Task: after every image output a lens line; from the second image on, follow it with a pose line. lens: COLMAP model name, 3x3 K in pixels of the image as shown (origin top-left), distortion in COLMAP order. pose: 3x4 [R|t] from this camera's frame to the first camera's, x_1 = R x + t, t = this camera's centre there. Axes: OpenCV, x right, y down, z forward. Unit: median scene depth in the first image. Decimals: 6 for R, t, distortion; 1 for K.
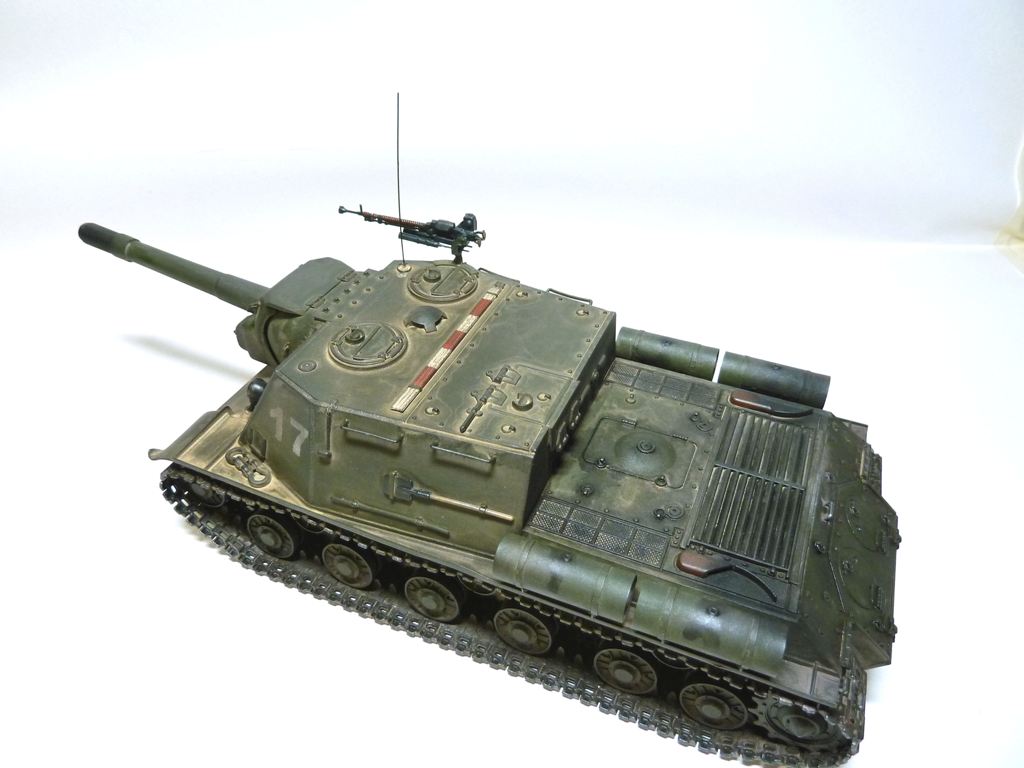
lens RADIAL K [[750.9, 0, 512.0], [0, 750.9, 384.0], [0, 0, 1]] dist [-0.044456, 0.000193]
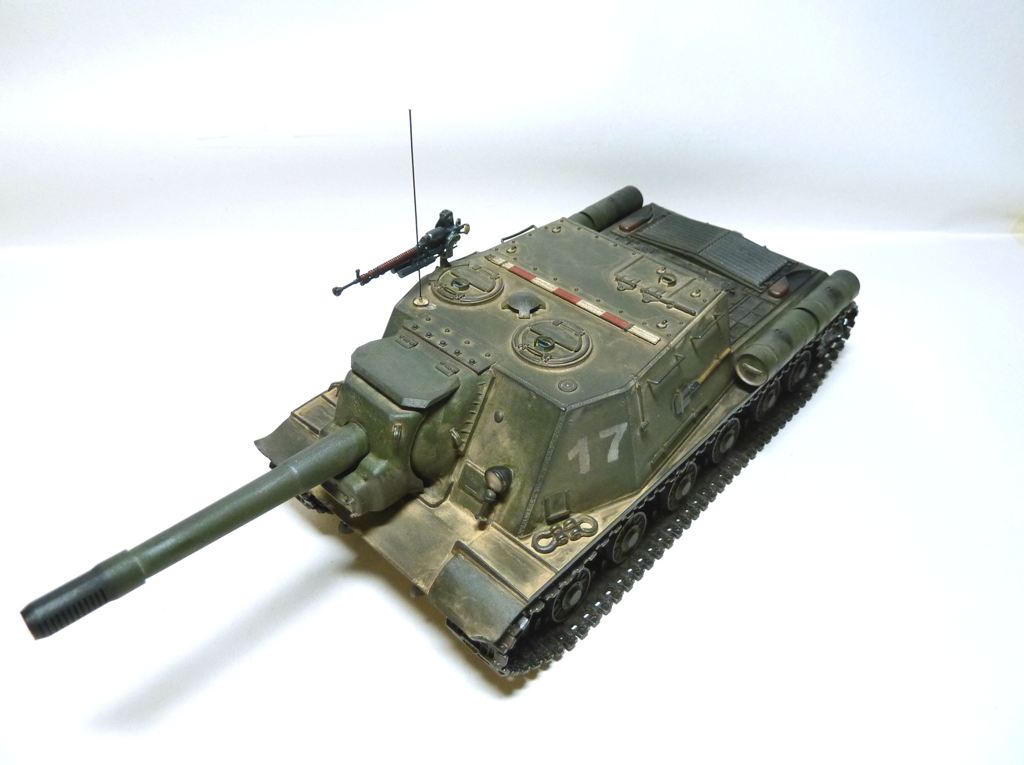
lens RADIAL K [[750.9, 0, 512.0], [0, 750.9, 382.5], [0, 0, 1]] dist [-0.044456, 0.000193]
pose [[0.338080, -0.613223, 0.713904, -0.872078], [0.598817, 0.725371, 0.339494, -0.350596], [-0.726030, 0.312722, 0.612442, 0.429496]]
